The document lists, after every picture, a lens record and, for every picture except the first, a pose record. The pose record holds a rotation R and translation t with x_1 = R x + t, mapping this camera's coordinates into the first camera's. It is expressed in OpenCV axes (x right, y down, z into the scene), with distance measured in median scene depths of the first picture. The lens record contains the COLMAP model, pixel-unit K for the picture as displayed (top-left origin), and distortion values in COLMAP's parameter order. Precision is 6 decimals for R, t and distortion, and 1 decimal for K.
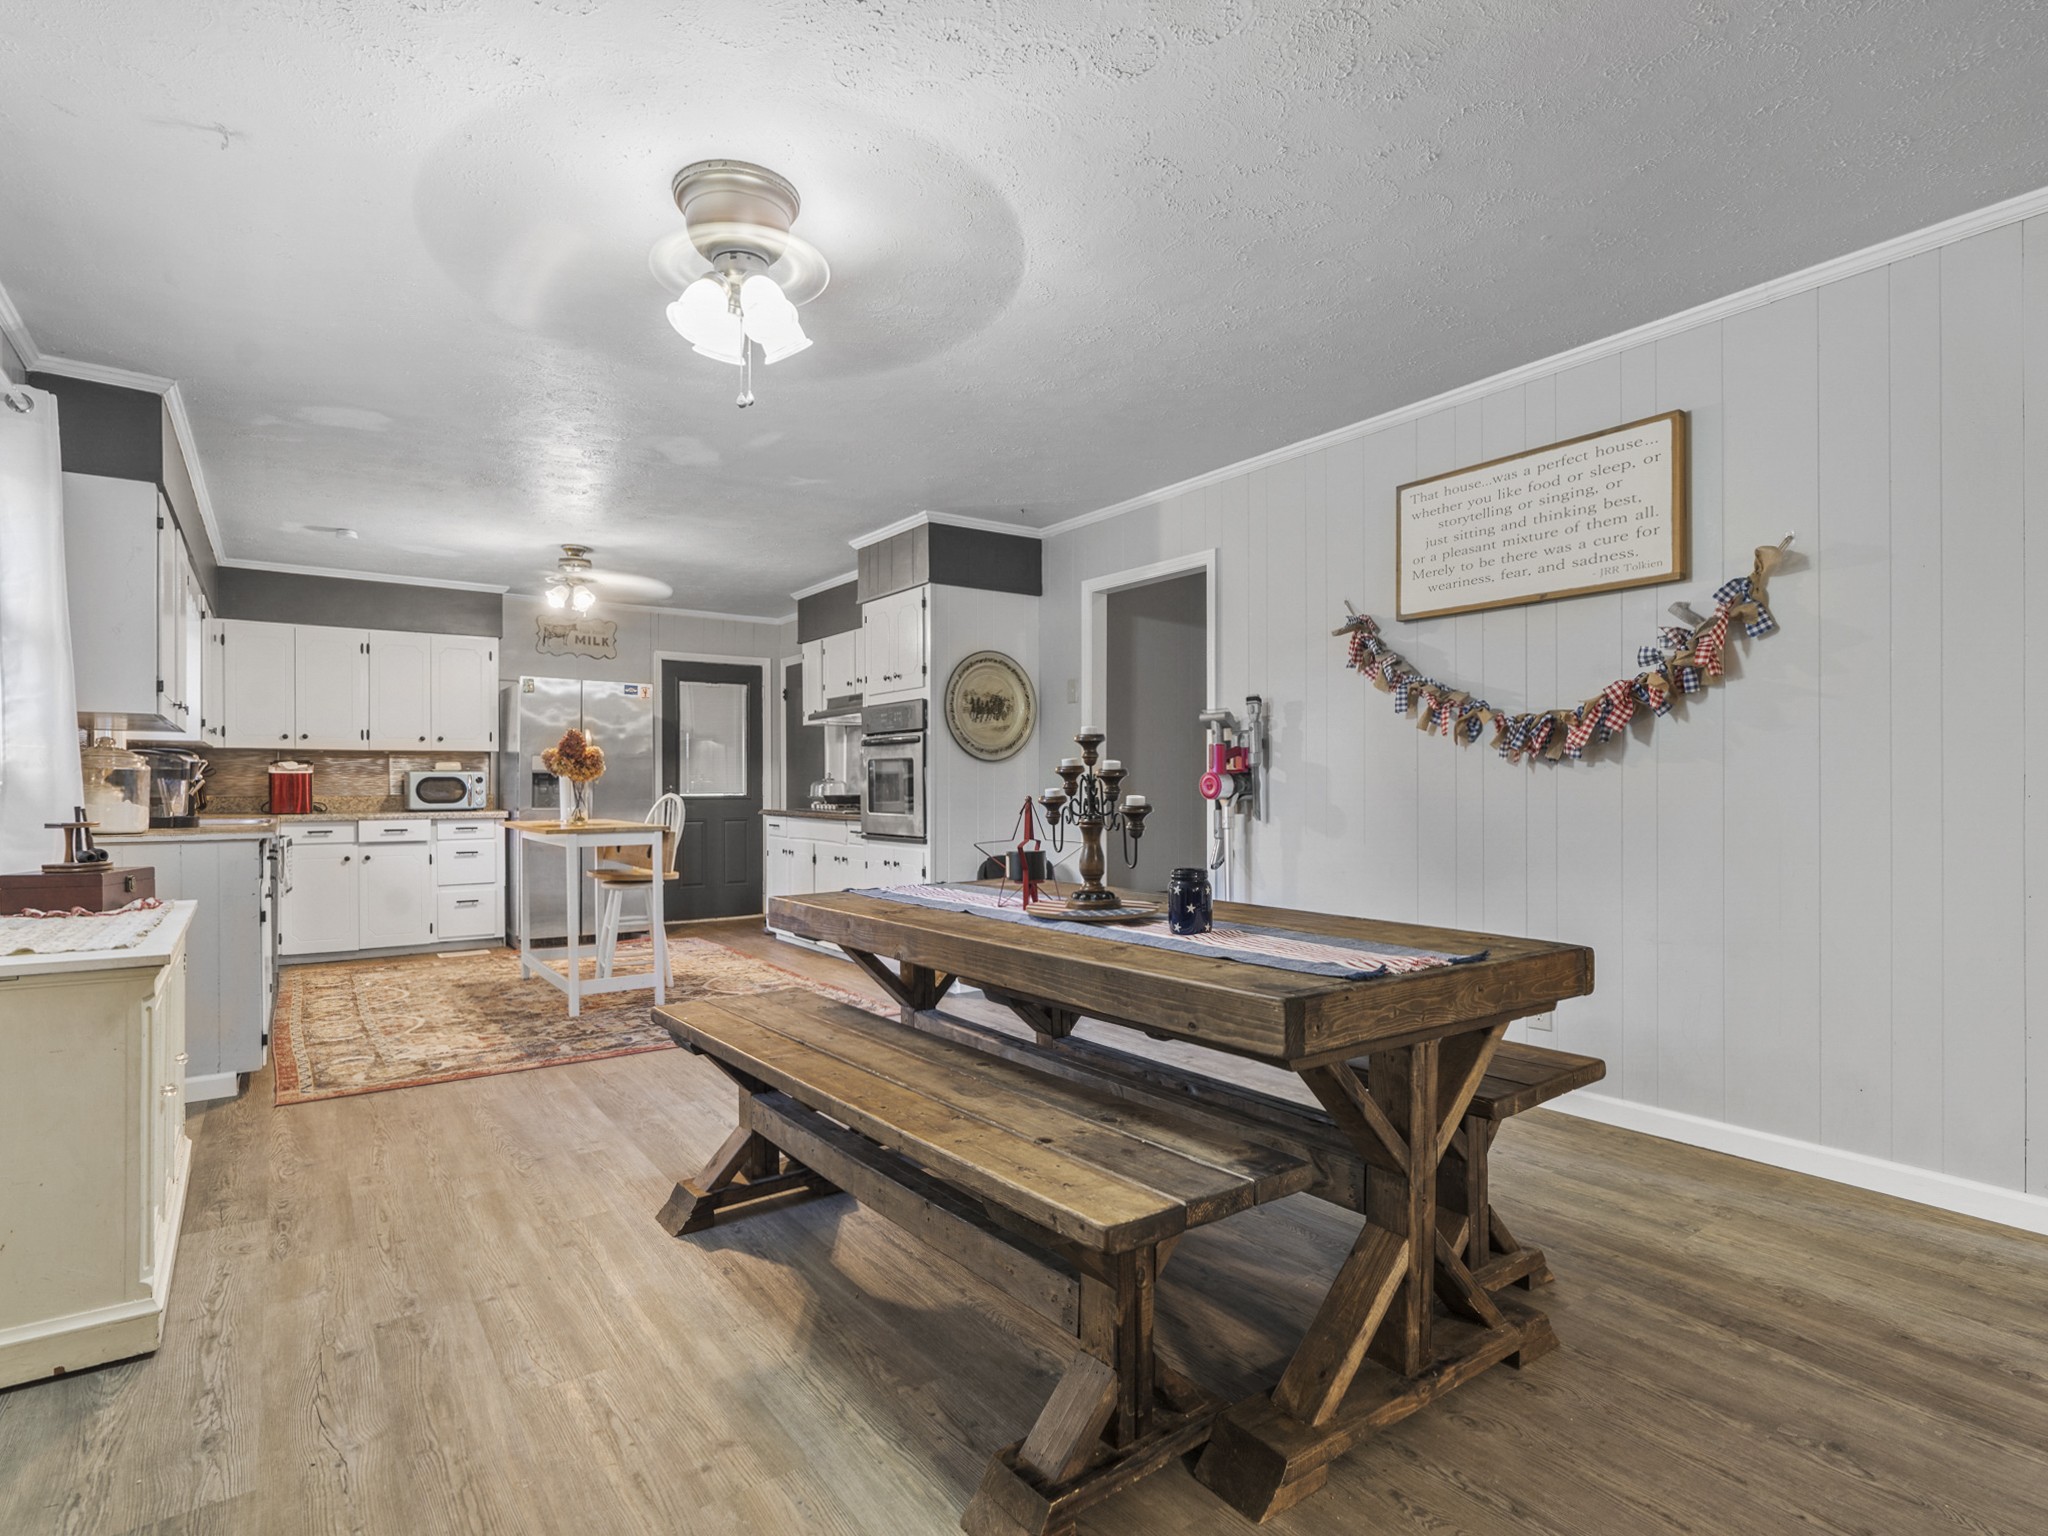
lens RADIAL K [[1041.2, 0, 1007.5], [0, 1041.2, 773.3], [0, 0, 1]] dist [0.001711, 0.001721]
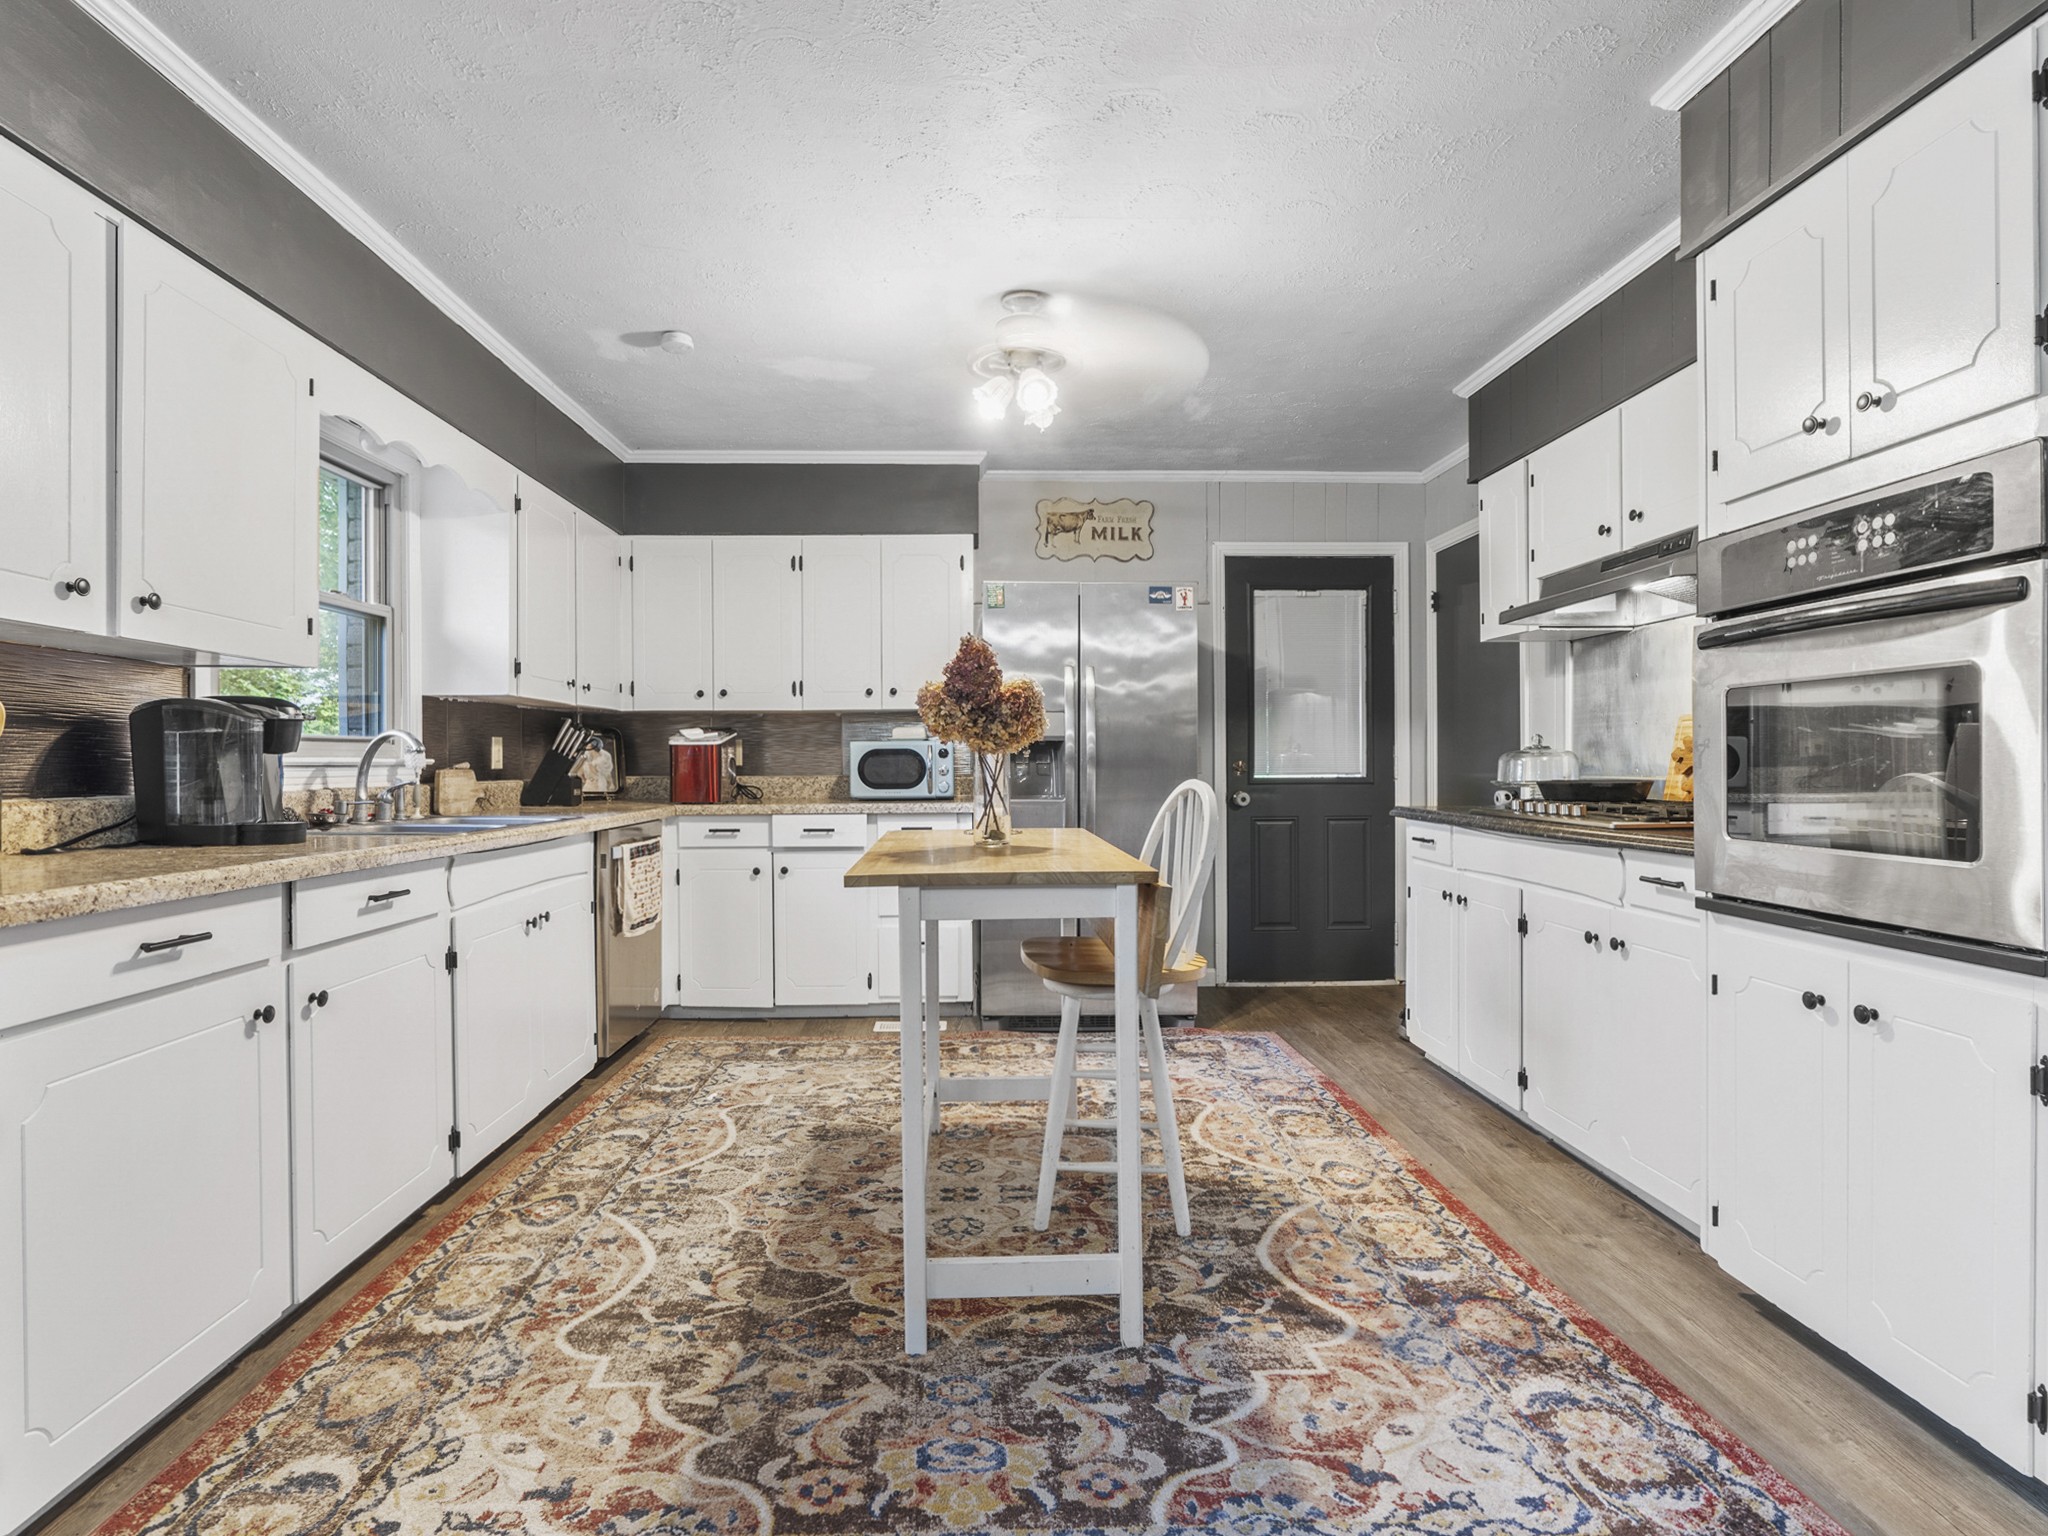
lens RADIAL K [[1041.2, 0, 1007.5], [0, 1041.2, 773.3], [0, 0, 1]] dist [0.001711, 0.001721]
pose [[0.837715, 0.004111, -0.546092, -0.119853], [0.009608, 0.999706, 0.022264, 0.004911], [0.546023, -0.023898, 0.837429, 0.479147]]
